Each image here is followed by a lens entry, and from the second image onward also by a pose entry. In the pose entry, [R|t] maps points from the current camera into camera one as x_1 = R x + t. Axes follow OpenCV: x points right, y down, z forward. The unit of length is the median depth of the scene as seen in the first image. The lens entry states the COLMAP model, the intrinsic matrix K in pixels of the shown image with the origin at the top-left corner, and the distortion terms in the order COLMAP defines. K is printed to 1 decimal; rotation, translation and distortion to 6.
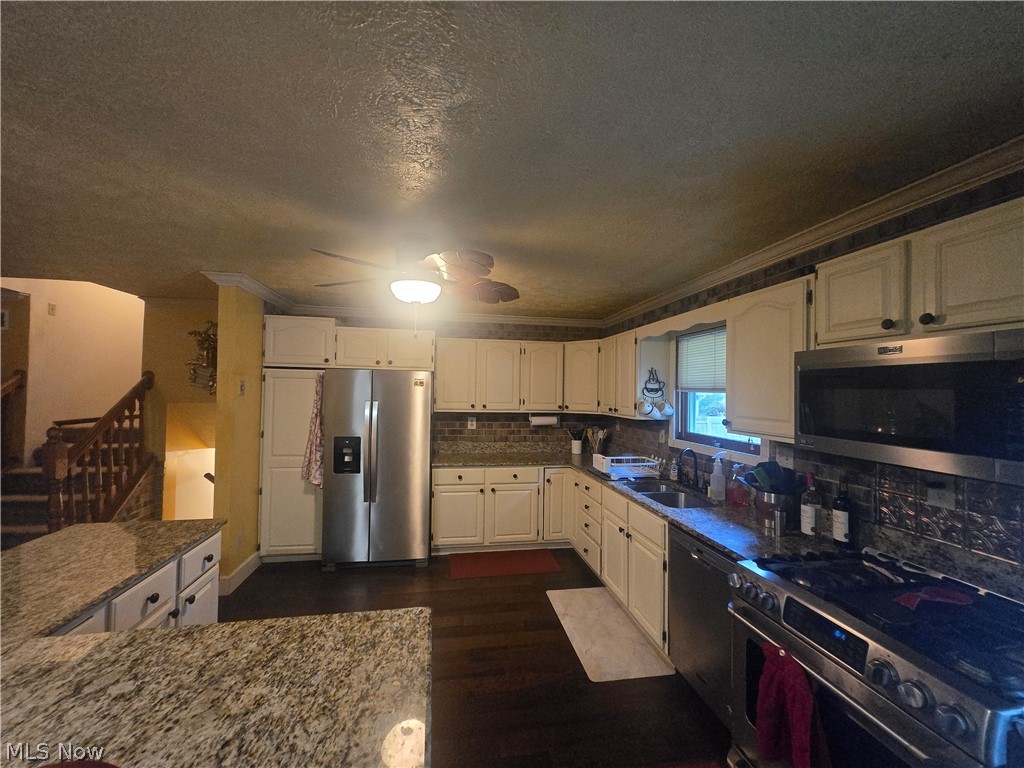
lens RADIAL K [[402.7, 0, 509.7], [0, 402.7, 382.4], [0, 0, 1]] dist [0.001688, 0.000024]
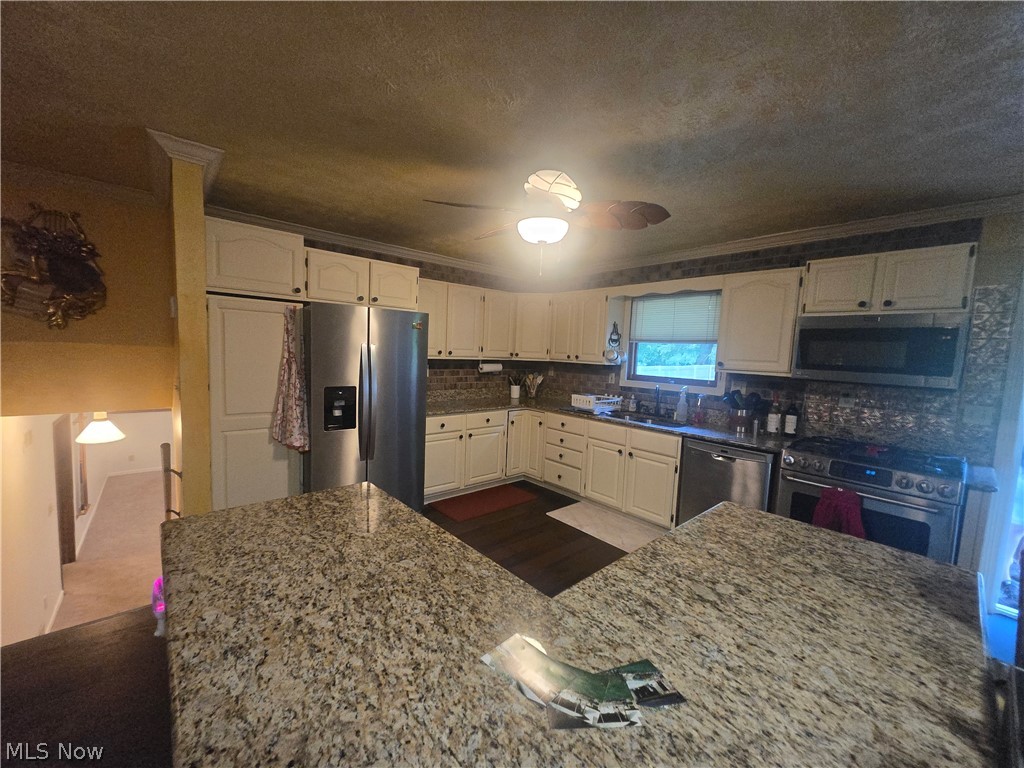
lens RADIAL K [[402.7, 0, 508.4], [0, 402.7, 384.1], [0, 0, 1]] dist [0.001688, 0.000024]
pose [[0.855091, -0.027725, 0.517737, -0.559648], [-0.035260, 0.993148, 0.111418, 0.025825], [-0.517278, -0.113528, 0.848254, 0.118639]]
